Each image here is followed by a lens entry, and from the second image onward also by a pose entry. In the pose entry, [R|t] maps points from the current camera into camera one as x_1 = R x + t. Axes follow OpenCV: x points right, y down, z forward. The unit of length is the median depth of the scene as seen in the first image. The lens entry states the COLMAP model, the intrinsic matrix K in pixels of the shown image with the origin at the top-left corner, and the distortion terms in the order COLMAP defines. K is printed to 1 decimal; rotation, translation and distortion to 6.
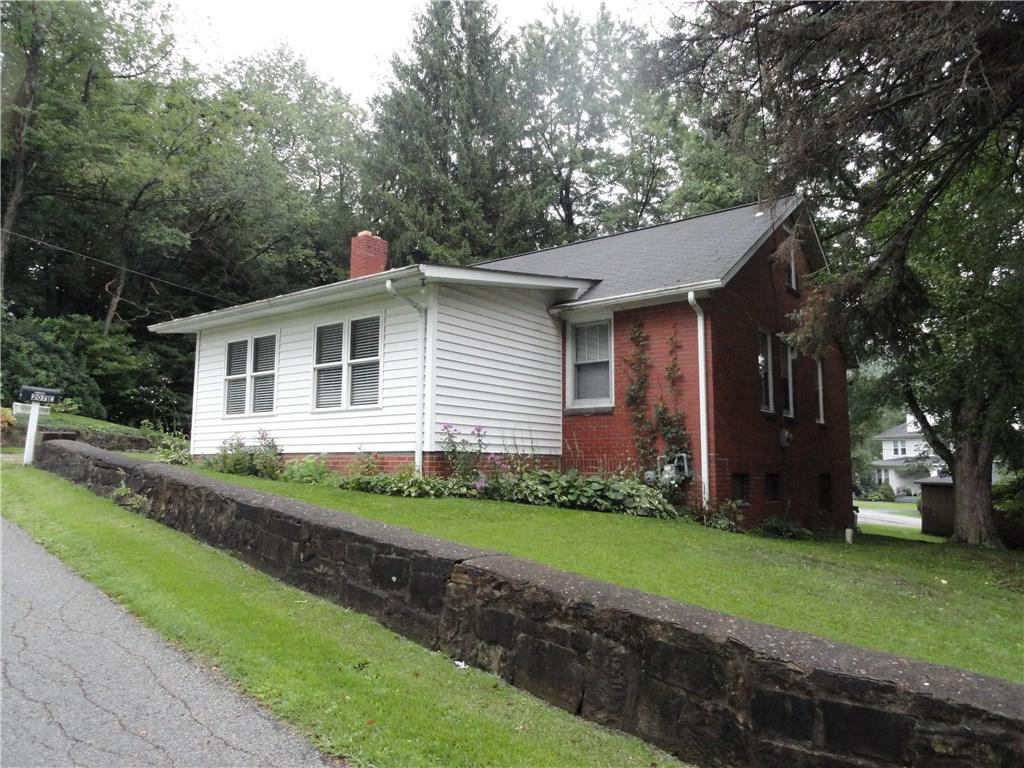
lens RADIAL K [[711.9, 0, 512.0], [0, 711.9, 384.0], [0, 0, 1]] dist [-0.017771, 0.010920]
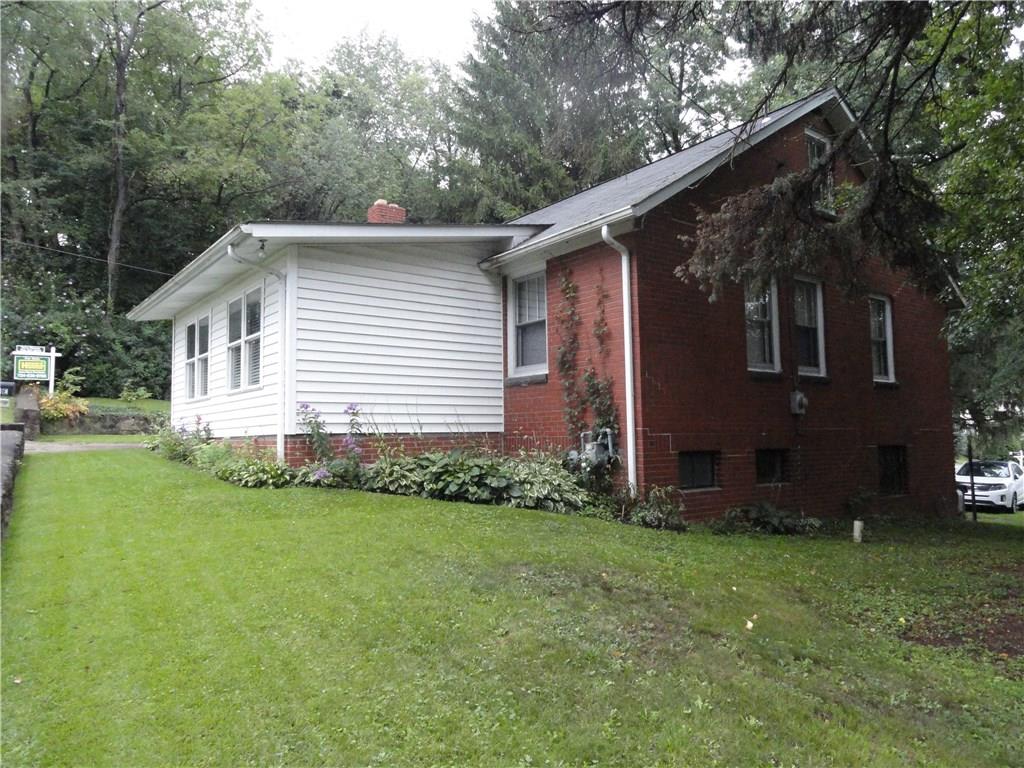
lens RADIAL K [[711.9, 0, 512.0], [0, 711.9, 384.0], [0, 0, 1]] dist [-0.017771, 0.010920]
pose [[0.963988, -0.041670, -0.262659, 0.322295], [0.052452, 0.998039, 0.034170, 0.013071], [0.260720, -0.046716, 0.964283, 0.180726]]
